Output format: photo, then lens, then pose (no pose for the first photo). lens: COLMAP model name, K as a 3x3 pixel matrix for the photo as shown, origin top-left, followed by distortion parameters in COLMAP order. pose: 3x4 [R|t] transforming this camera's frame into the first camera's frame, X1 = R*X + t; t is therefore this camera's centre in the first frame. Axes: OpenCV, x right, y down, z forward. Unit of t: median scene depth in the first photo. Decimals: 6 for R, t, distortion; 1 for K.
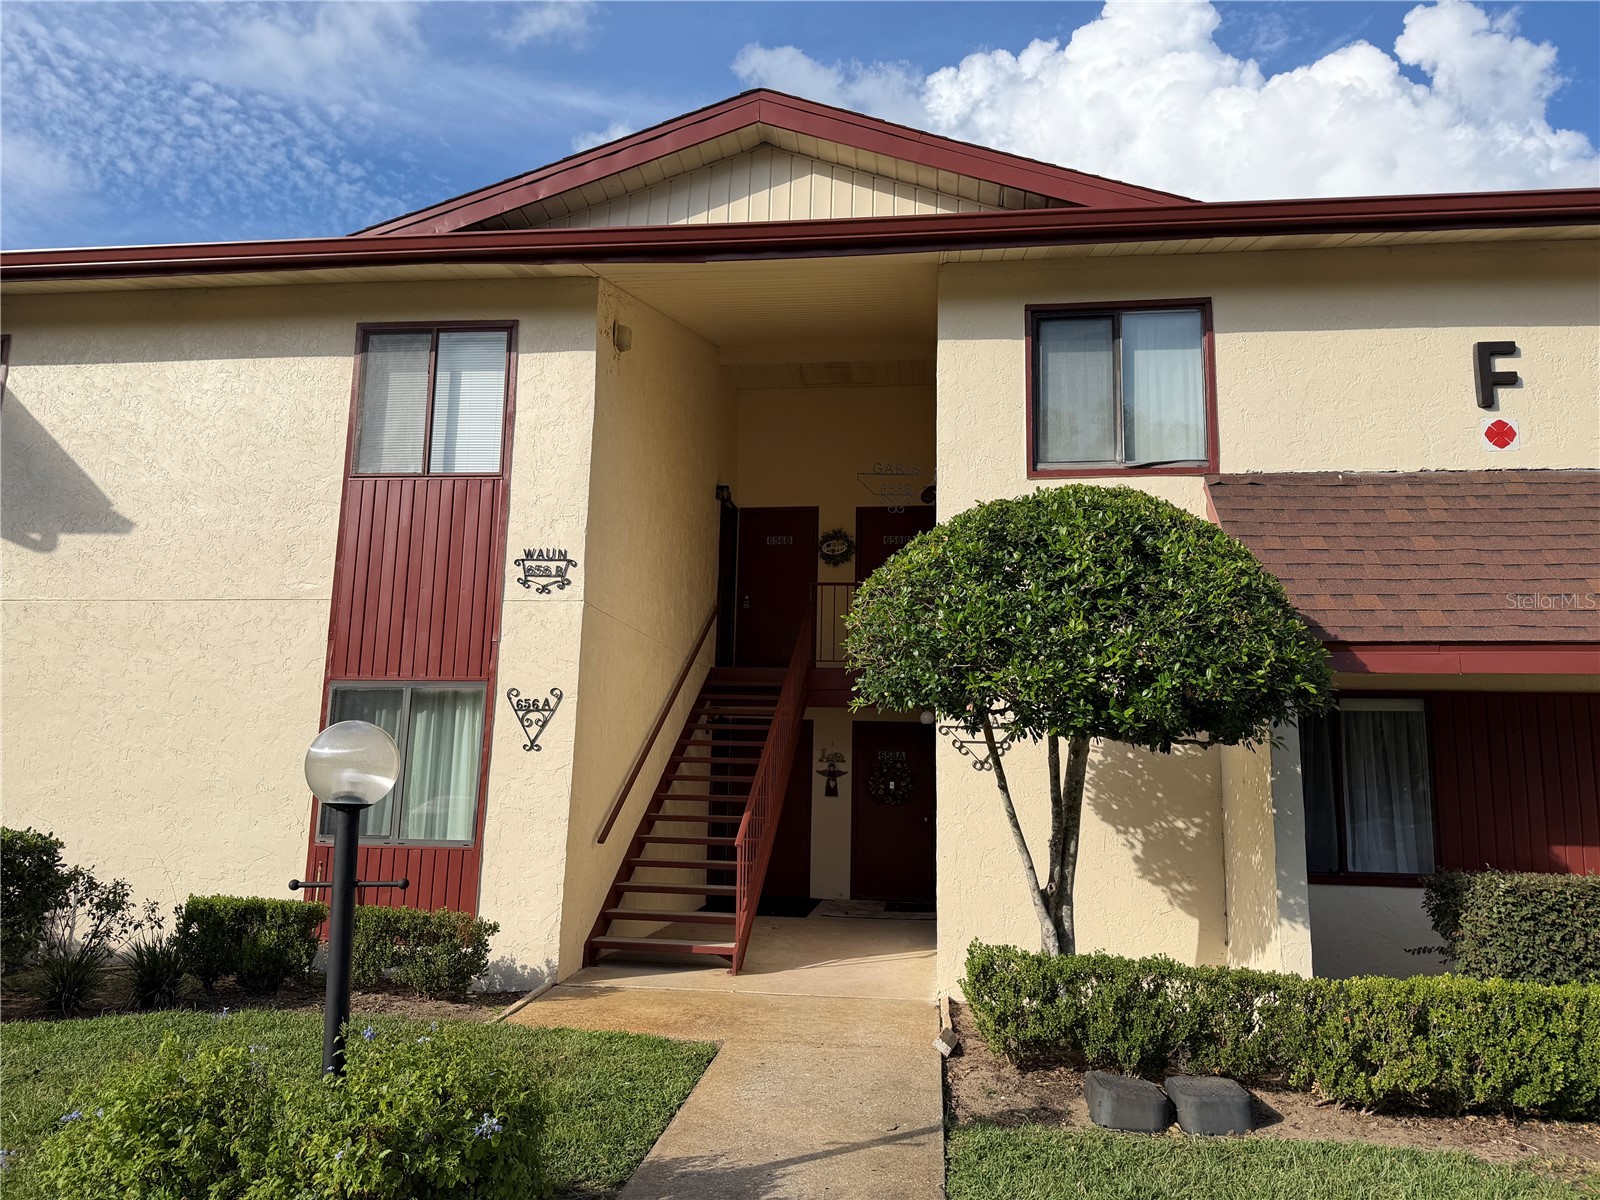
lens RADIAL K [[1100.4, 0, 802.0], [0, 1100.4, 596.3], [0, 0, 1]] dist [0.118016, -0.168339]
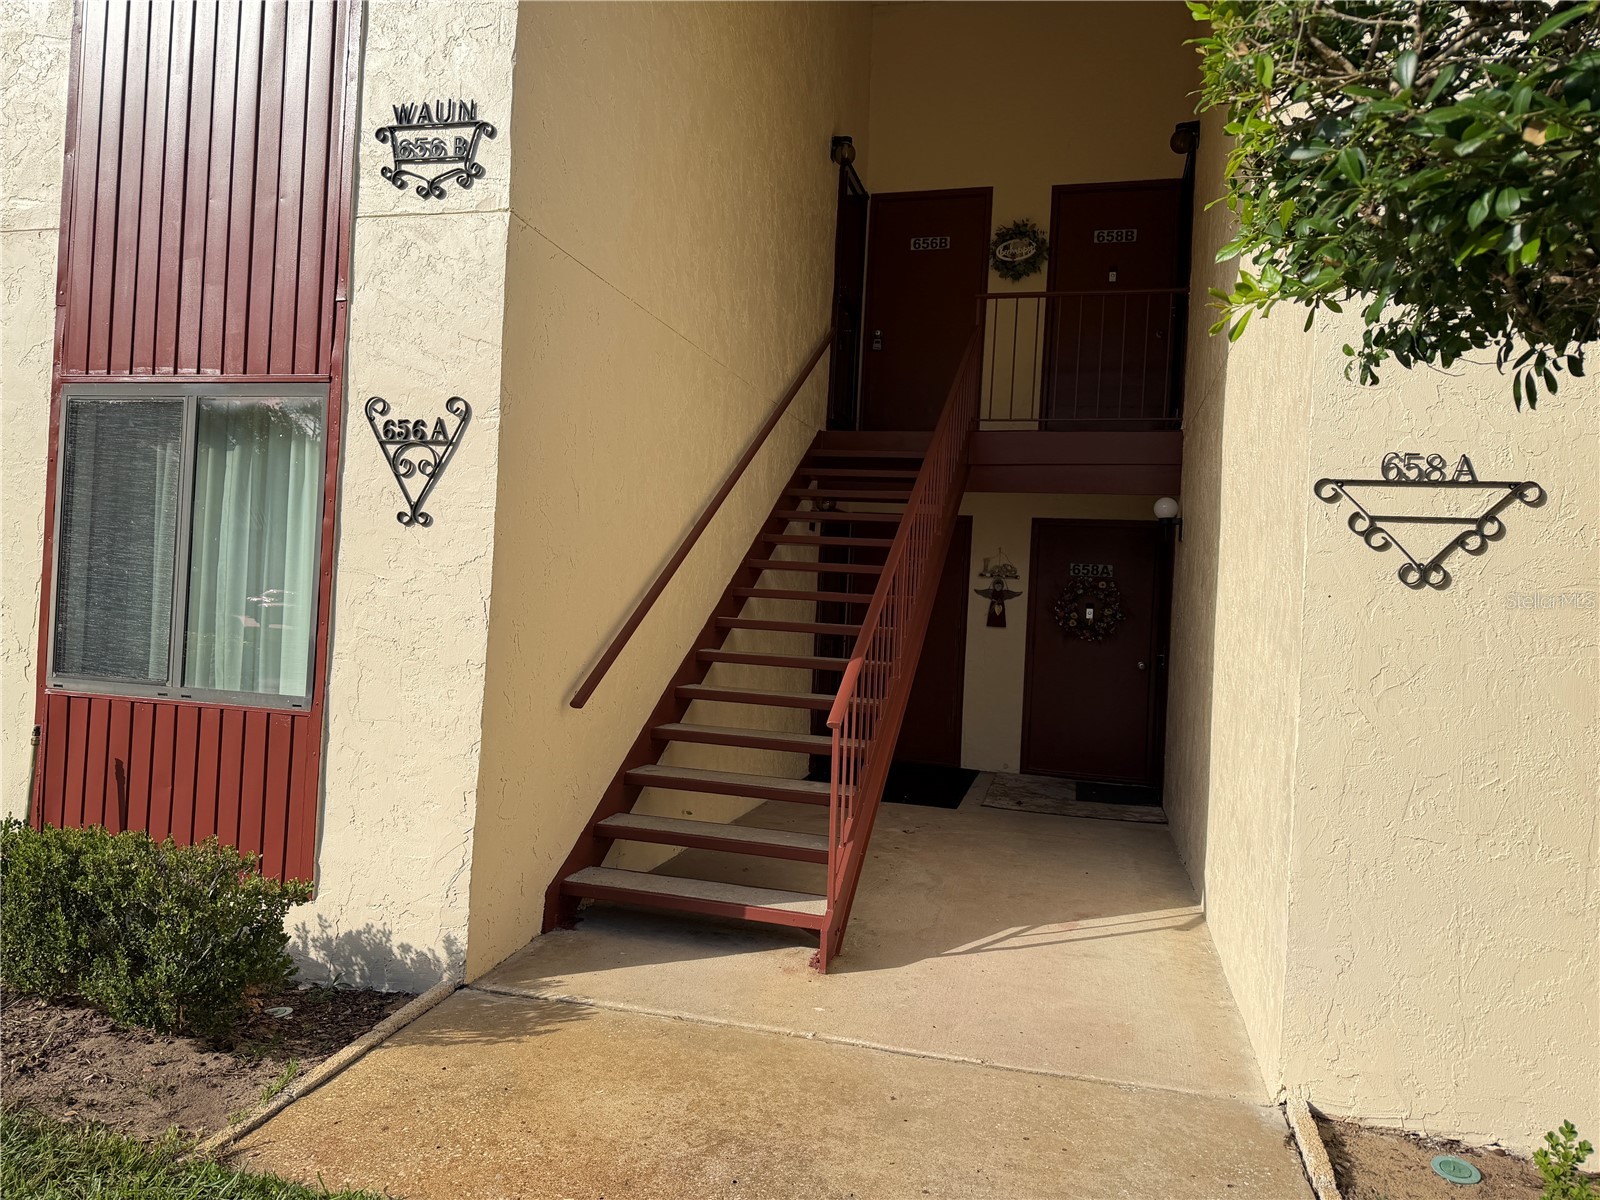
lens RADIAL K [[1100.4, 0, 802.0], [0, 1100.4, 596.3], [0, 0, 1]] dist [0.118016, -0.168339]
pose [[0.991460, 0.026555, -0.127676, -0.009794], [-0.005879, 0.987155, 0.159658, 0.088126], [0.130275, -0.157544, 0.978881, 0.520862]]
